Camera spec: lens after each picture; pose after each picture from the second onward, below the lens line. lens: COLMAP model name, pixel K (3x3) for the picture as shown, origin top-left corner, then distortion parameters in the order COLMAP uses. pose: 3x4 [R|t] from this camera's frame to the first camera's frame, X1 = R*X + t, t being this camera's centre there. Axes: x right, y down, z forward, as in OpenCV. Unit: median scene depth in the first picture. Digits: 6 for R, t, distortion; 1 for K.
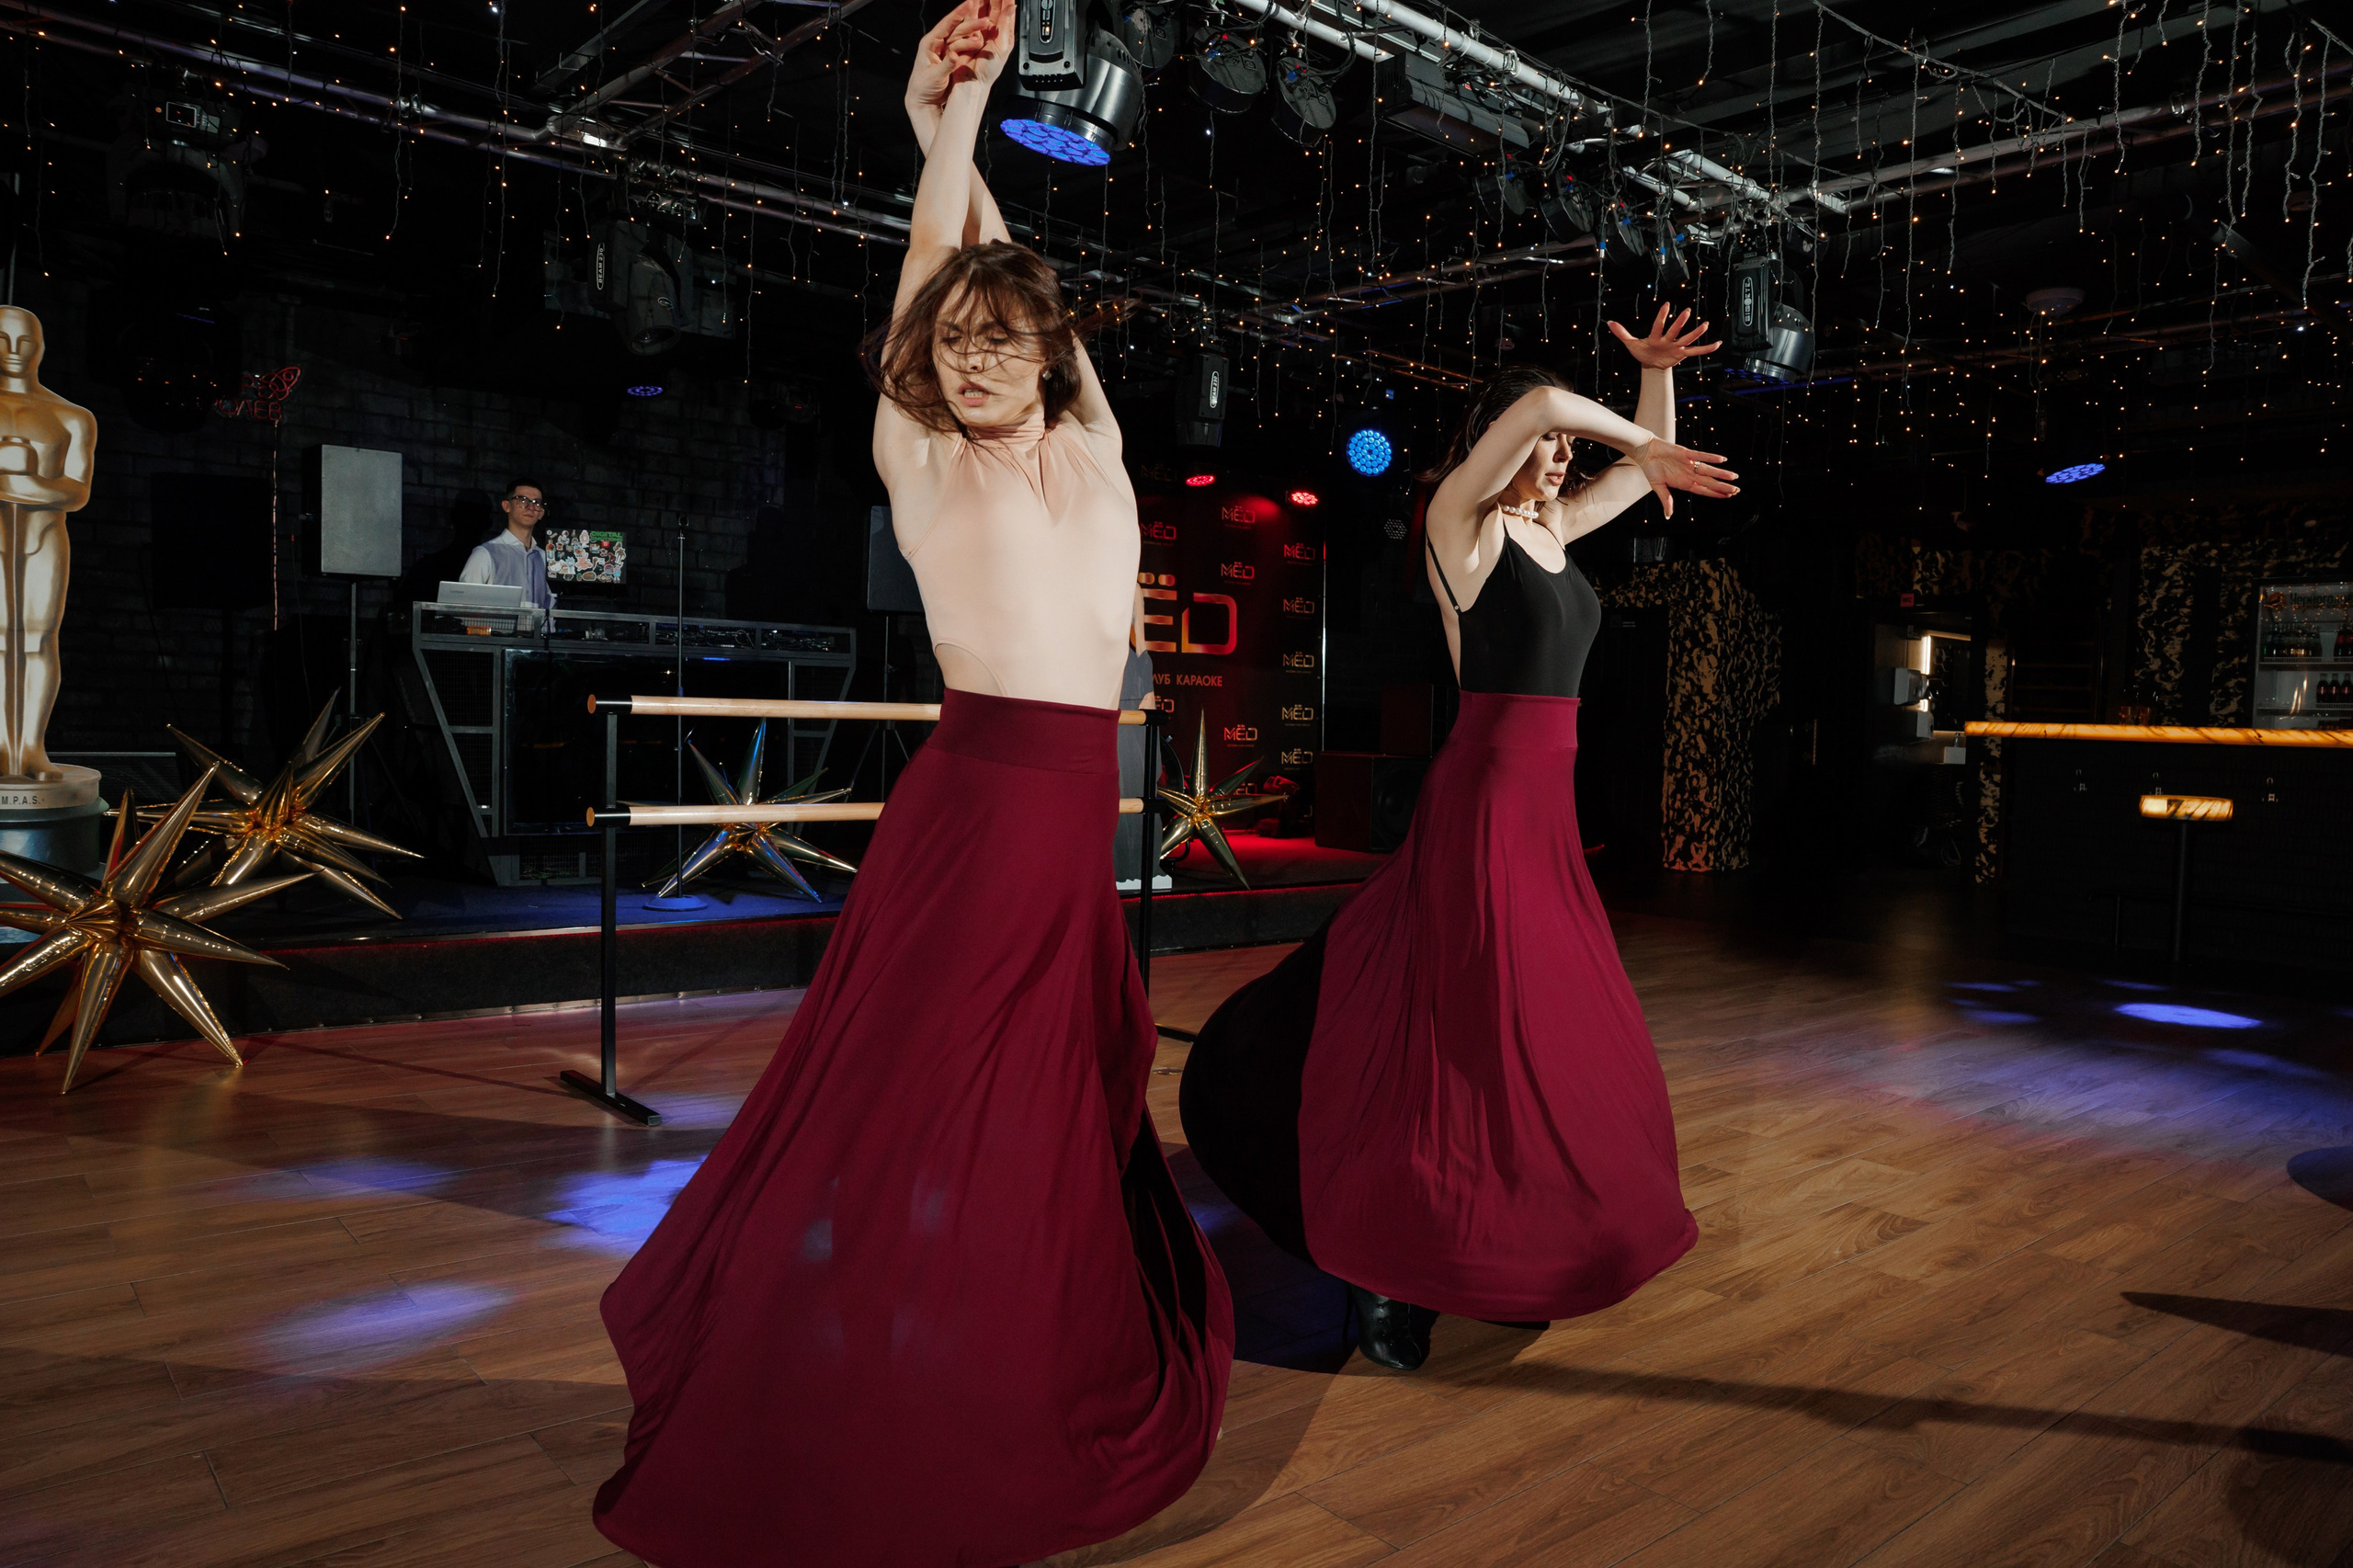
lens RADIAL K [[1597.5, 0, 1171.0], [0, 1597.5, 779.6], [0, 0, 1]] dist [-0.109508, 0.091525]
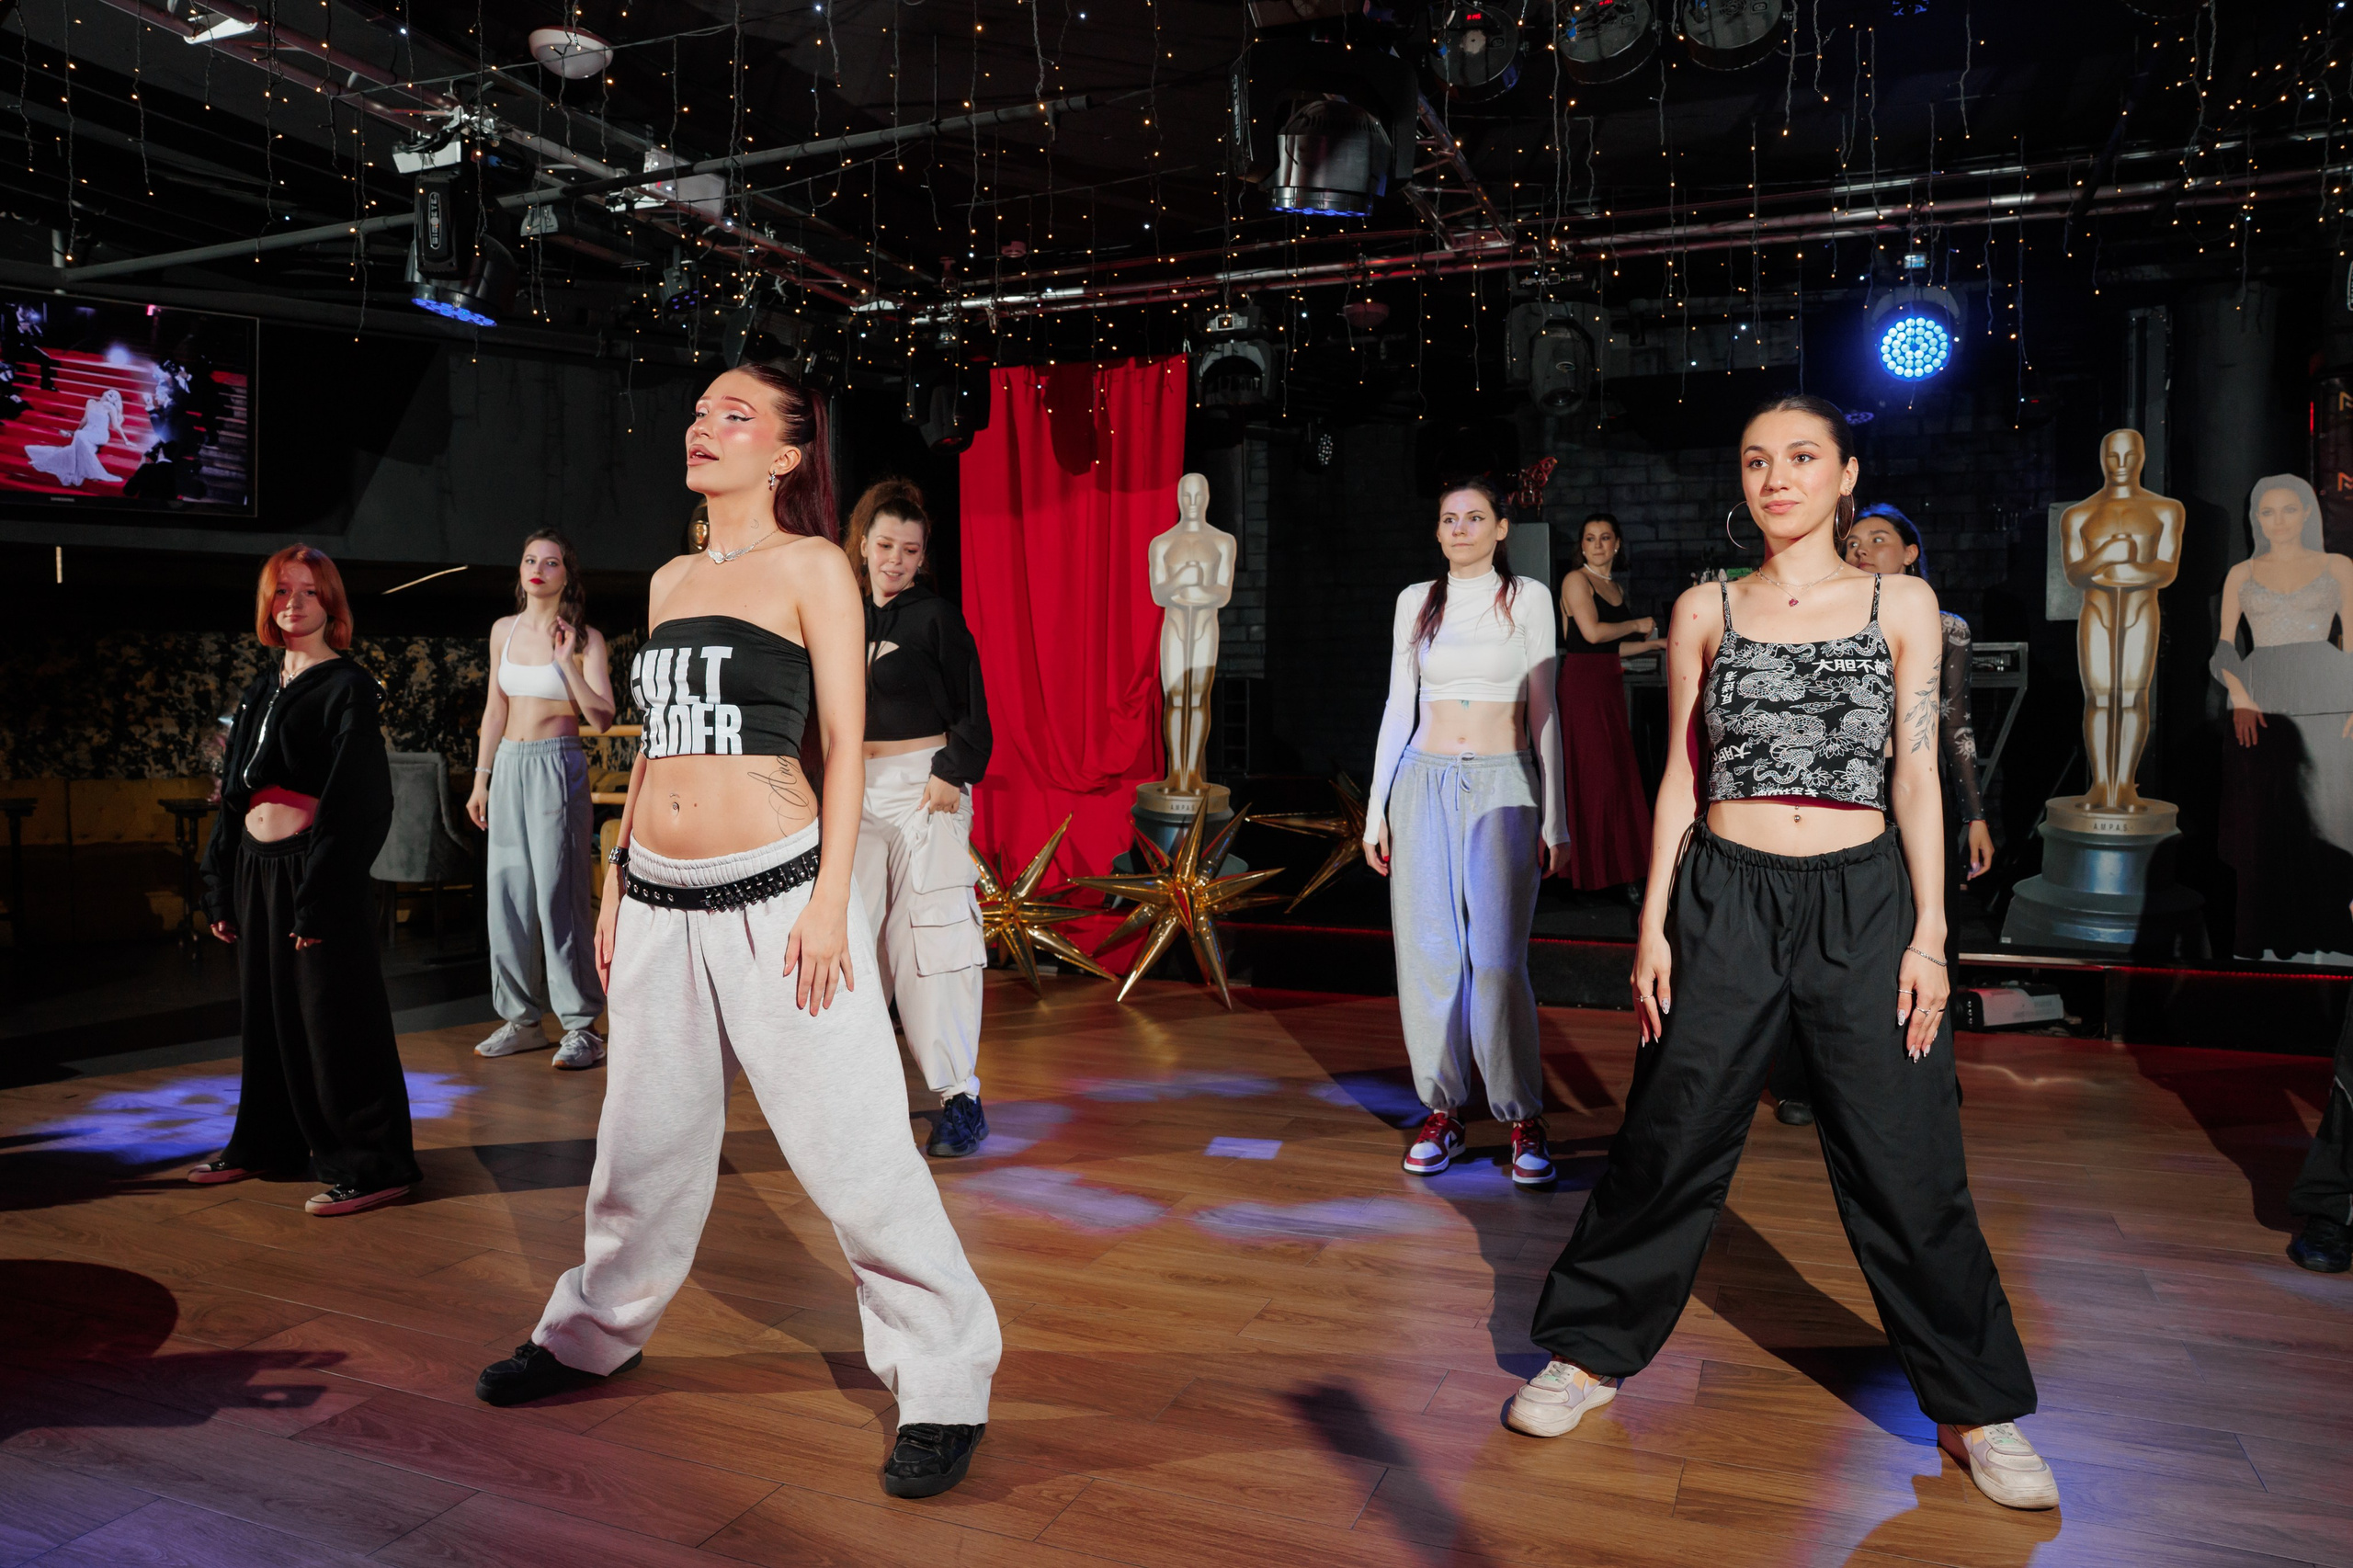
lens RADIAL K [[1595.8, 0, 1178.5], [0, 1595.8, 780.1], [0, 0, 1]] dist [-0.109534, 0.091153]
pose [[0.460628, 0.003954, -0.887585, 0.576598], [-0.023683, 0.999689, -0.007837, -0.000549], [0.887277, 0.024631, 0.460578, 0.284064]]
